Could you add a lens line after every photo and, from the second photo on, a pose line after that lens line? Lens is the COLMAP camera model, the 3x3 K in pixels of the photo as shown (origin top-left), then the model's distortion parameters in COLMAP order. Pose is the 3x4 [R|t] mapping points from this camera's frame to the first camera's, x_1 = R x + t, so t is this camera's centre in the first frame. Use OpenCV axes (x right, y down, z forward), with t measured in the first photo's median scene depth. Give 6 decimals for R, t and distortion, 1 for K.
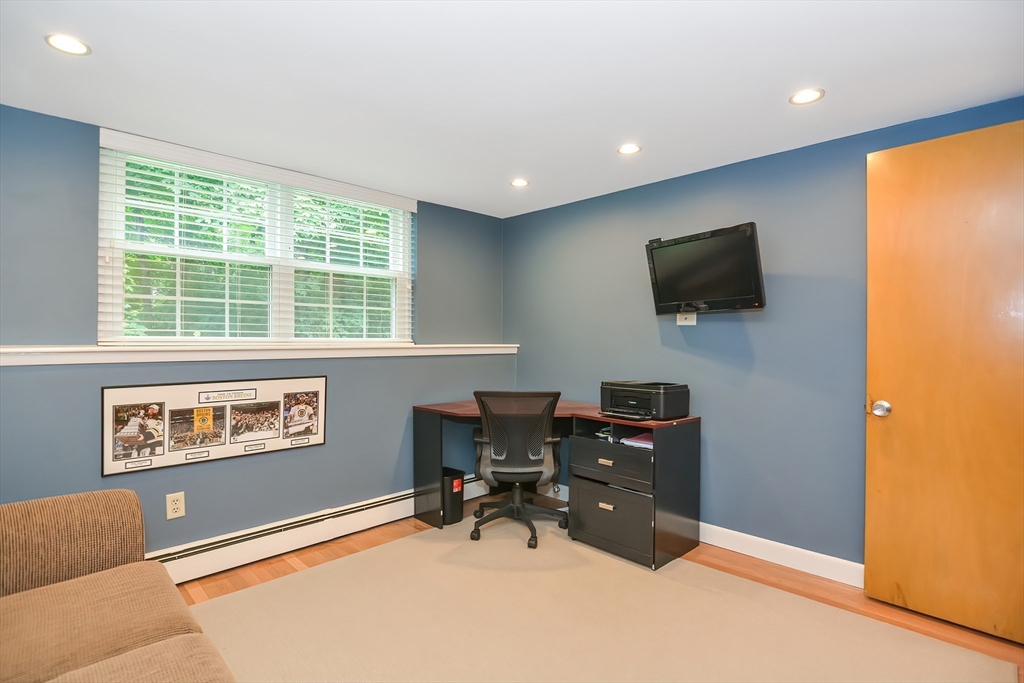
lens RADIAL K [[512.4, 0, 515.5], [0, 512.4, 337.2], [0, 0, 1]] dist [-0.022928, -0.001546]
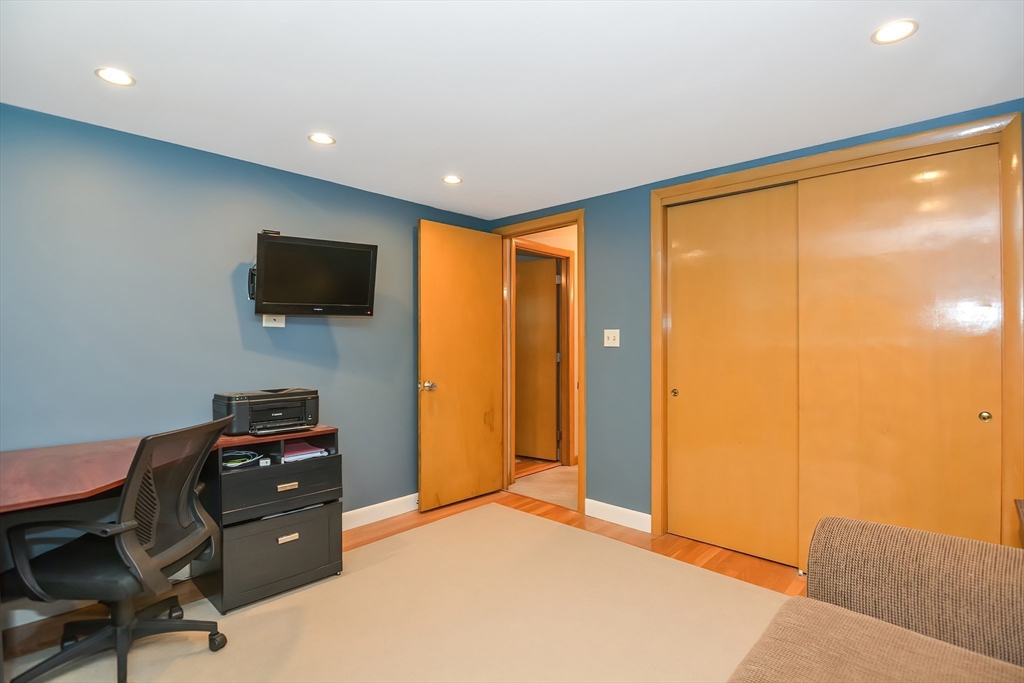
lens RADIAL K [[467.5, 0, 512.0], [0, 467.5, 341.5], [0, 0, 1]] dist [-0.000613, -0.000139]
pose [[-0.005856, 0.000399, 0.999983, -0.538667], [-0.002161, 0.999998, -0.000412, 0.002958], [-0.999981, -0.002163, -0.005856, 0.565222]]
